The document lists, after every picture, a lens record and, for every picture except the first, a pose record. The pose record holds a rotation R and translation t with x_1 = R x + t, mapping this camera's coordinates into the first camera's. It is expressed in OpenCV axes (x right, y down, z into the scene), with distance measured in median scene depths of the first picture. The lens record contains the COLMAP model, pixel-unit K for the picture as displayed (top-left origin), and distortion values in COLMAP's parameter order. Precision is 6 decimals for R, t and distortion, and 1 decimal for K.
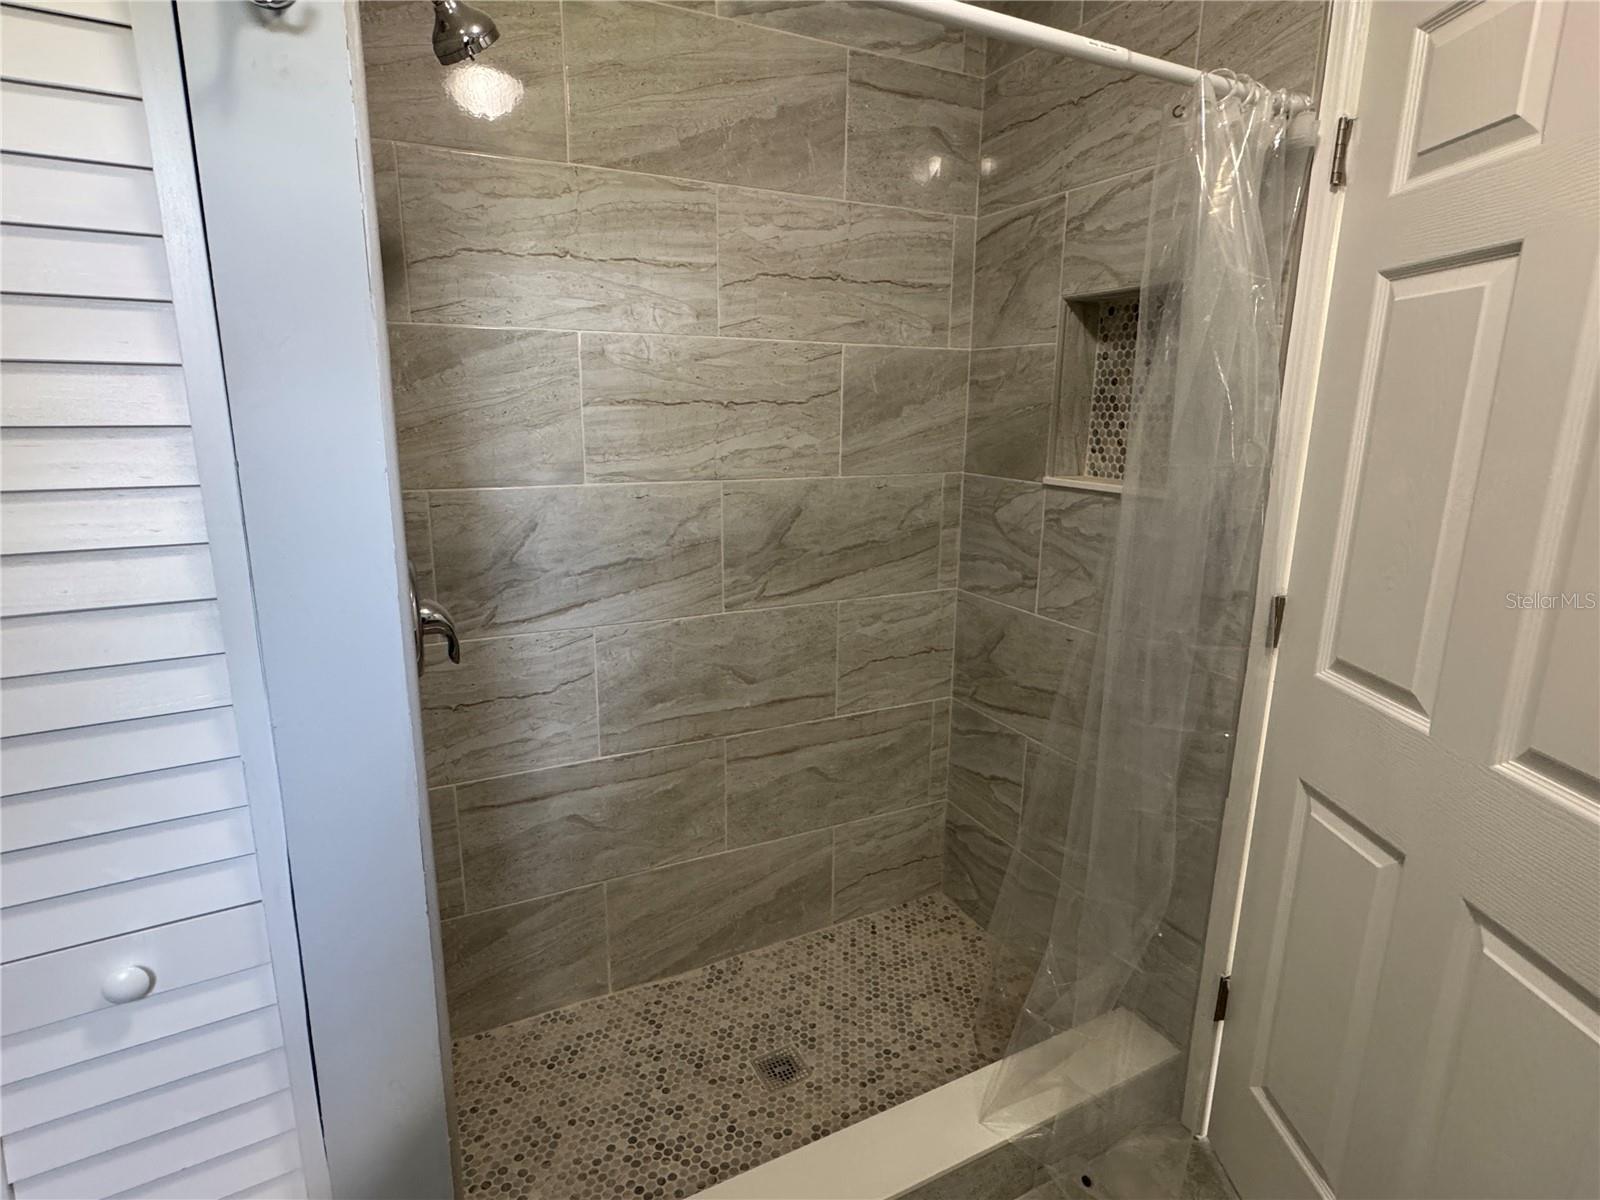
lens RADIAL K [[847.5, 0, 794.5], [0, 847.5, 599.3], [0, 0, 1]] dist [-0.002512, 0.000999]
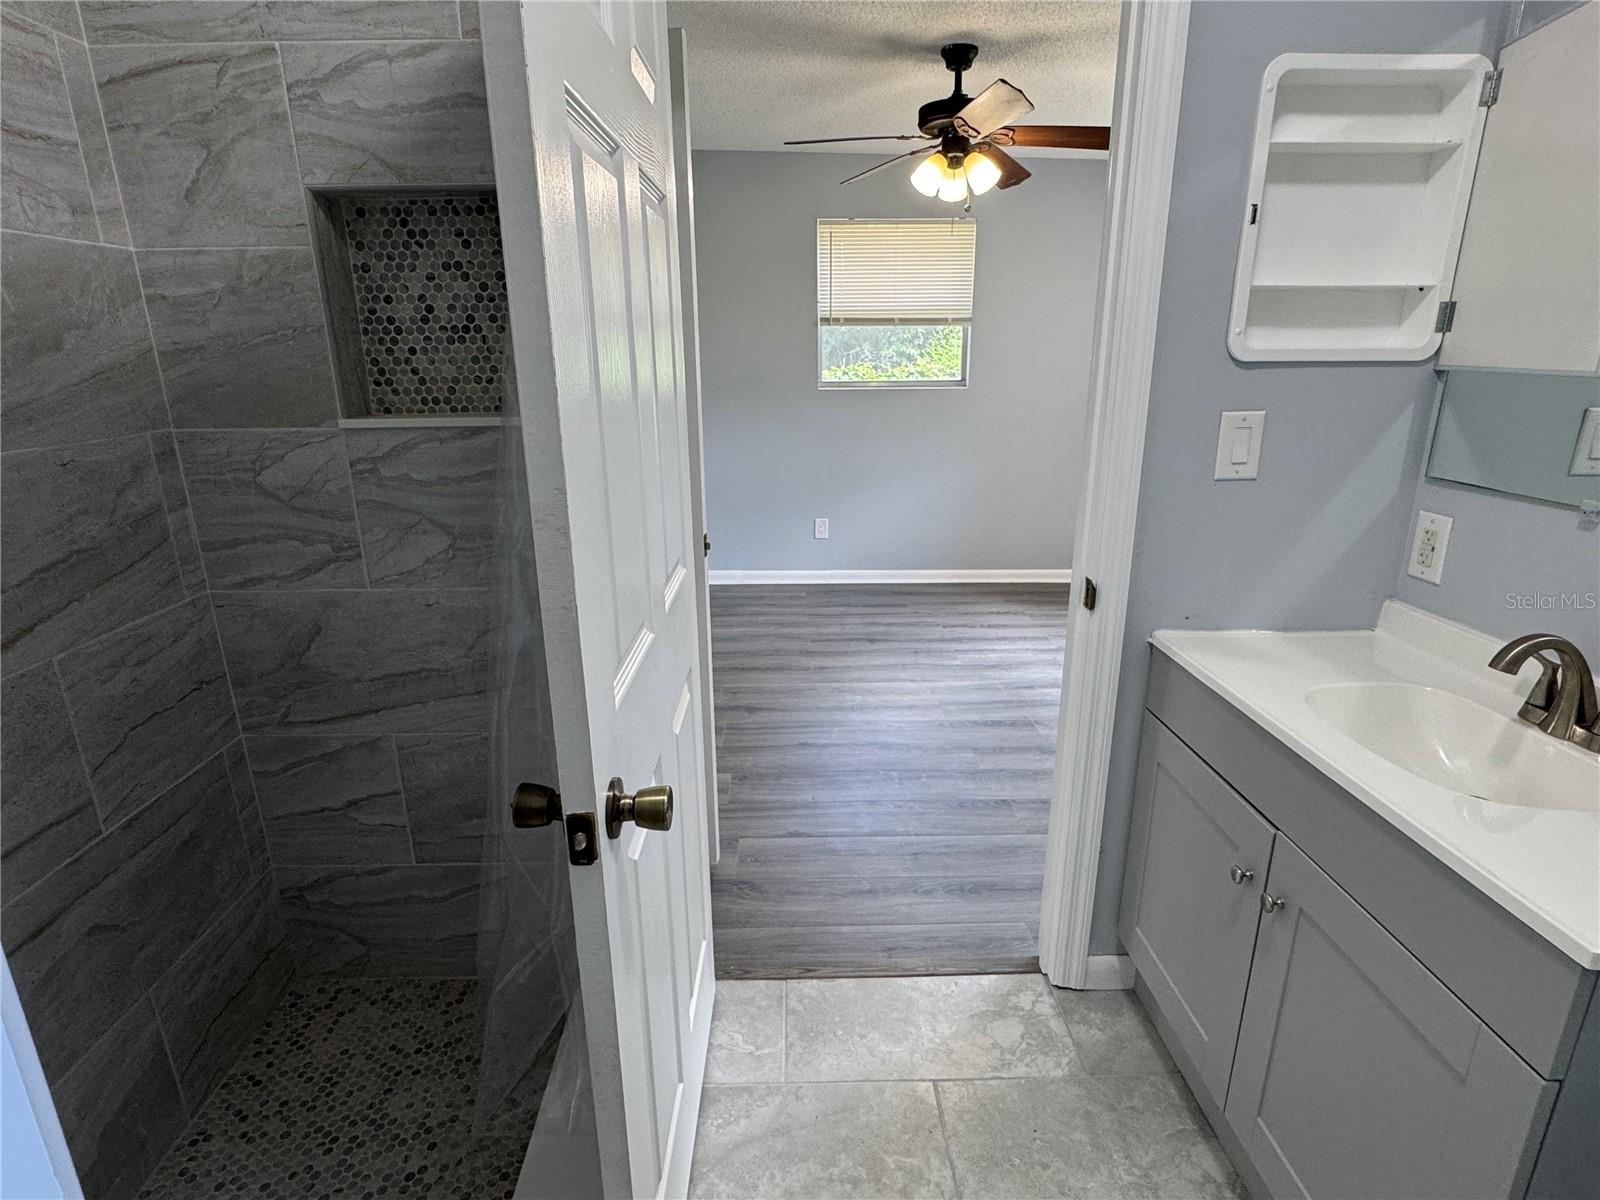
lens RADIAL K [[847.5, 0, 800.2], [0, 847.5, 599.6], [0, 0, 1]] dist [-0.002512, 0.000999]
pose [[0.431883, -0.275069, 0.858961, -0.236265], [0.222411, 0.955429, 0.194134, -0.037955], [-0.874077, 0.107199, 0.473812, 0.243317]]
